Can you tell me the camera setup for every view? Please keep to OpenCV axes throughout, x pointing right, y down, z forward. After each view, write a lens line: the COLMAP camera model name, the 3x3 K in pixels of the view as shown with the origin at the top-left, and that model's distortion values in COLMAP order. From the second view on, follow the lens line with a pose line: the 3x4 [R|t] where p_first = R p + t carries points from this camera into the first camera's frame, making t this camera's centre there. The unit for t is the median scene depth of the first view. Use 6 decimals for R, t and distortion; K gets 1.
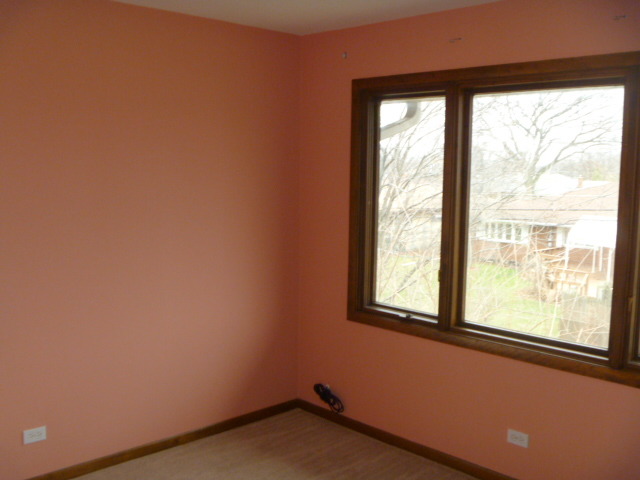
lens RADIAL K [[660.6, 0, 320.0], [0, 660.6, 240.0], [0, 0, 1]] dist [-0.022308, -0.025549]
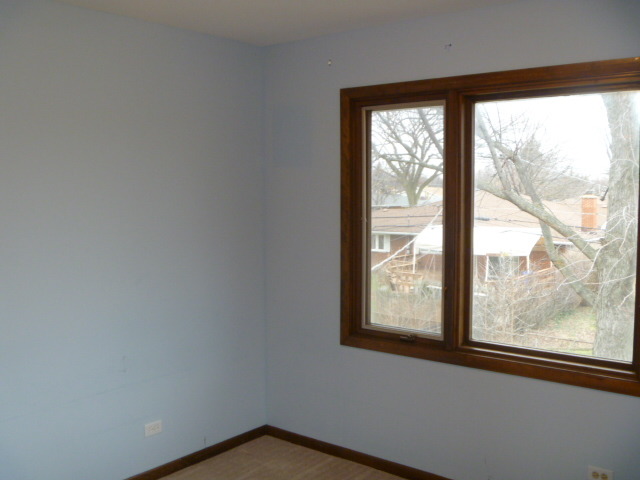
lens RADIAL K [[638.4, 0, 320.0], [0, 638.4, 240.0], [0, 0, 1]] dist [-0.012139, -0.015144]
pose [[0.990287, -0.040025, 0.133151, -0.112210], [0.042622, 0.998951, -0.016713, -0.014751], [-0.132342, 0.022226, 0.990955, 0.111930]]
